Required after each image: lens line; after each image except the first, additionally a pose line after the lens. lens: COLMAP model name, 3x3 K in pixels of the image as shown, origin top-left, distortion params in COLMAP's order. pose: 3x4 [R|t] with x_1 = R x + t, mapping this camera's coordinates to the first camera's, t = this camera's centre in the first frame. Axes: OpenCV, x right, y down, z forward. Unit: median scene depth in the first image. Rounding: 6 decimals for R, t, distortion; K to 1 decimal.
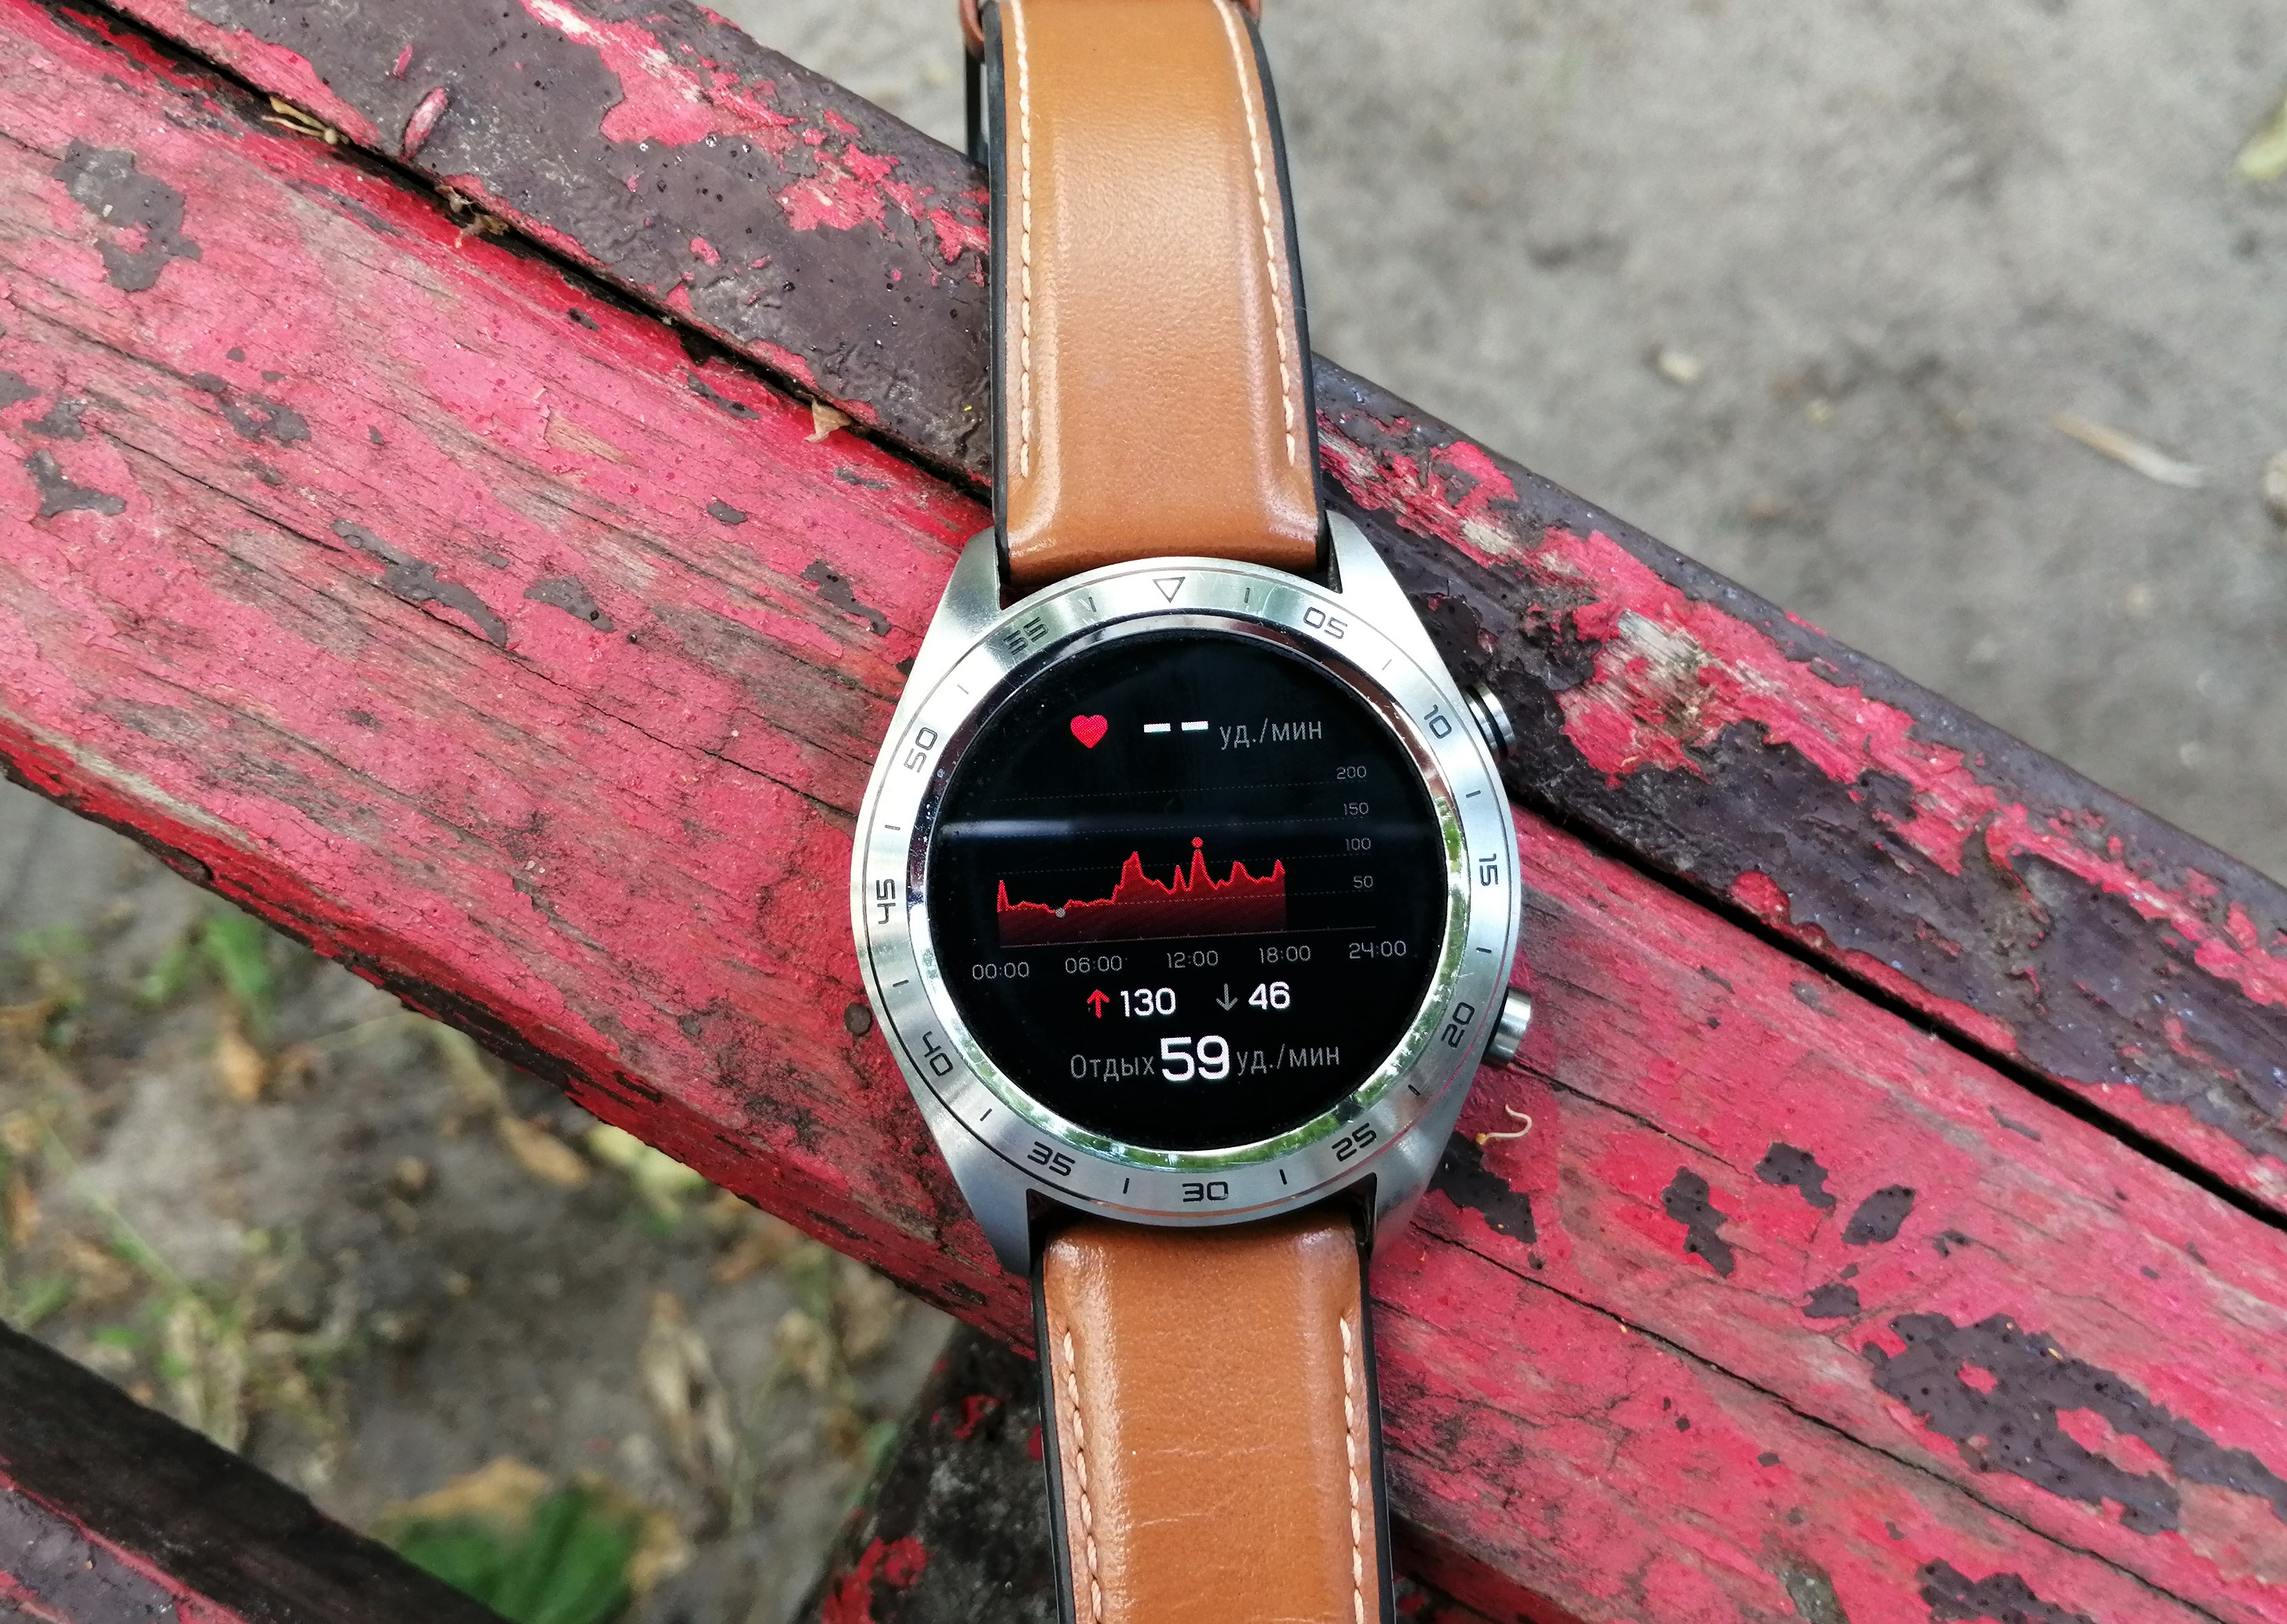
lens RADIAL K [[2201.8, 0, 1057.0], [0, 2201.8, 784.3], [0, 0, 1]] dist [0.034601, -0.142636]
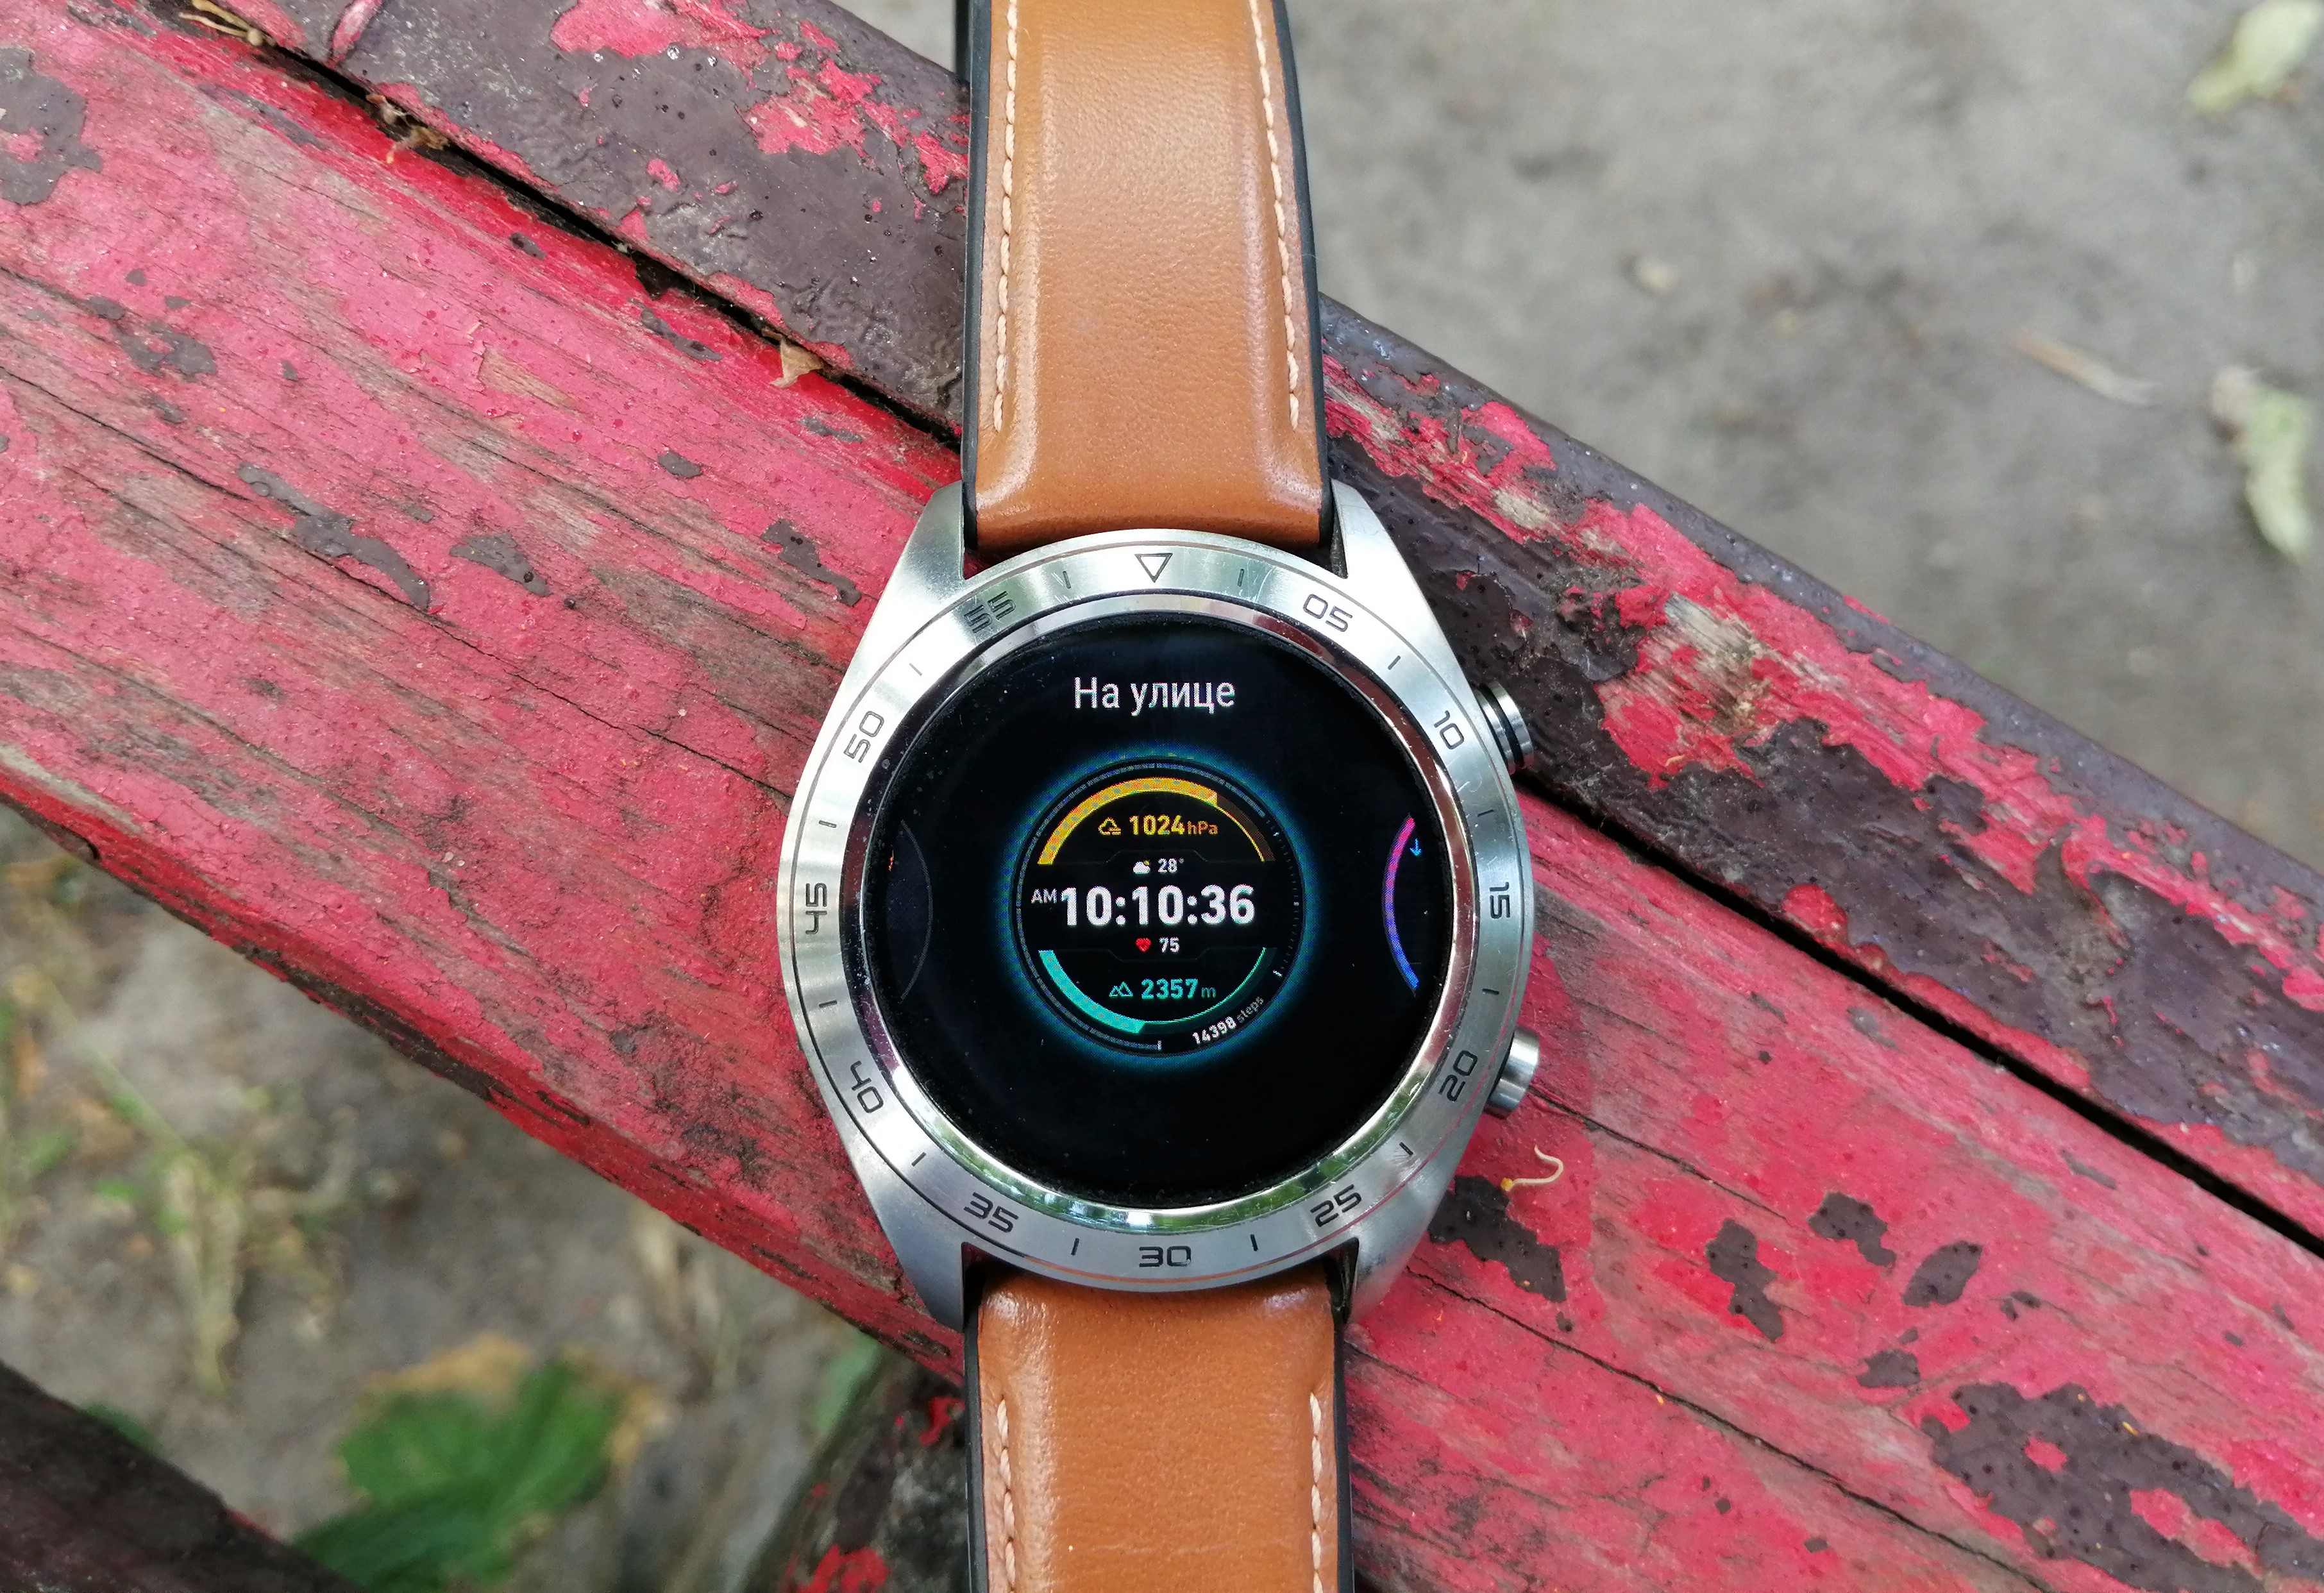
lens RADIAL K [[2074.0, 0, 1088.4], [0, 2074.0, 613.5], [0, 0, 1]] dist [0.025990, -0.130630]
pose [[0.999624, 0.020853, 0.017806, 0.002638], [-0.020584, 0.999673, -0.015204, -0.053197], [-0.018117, 0.014831, 0.999726, 0.152240]]
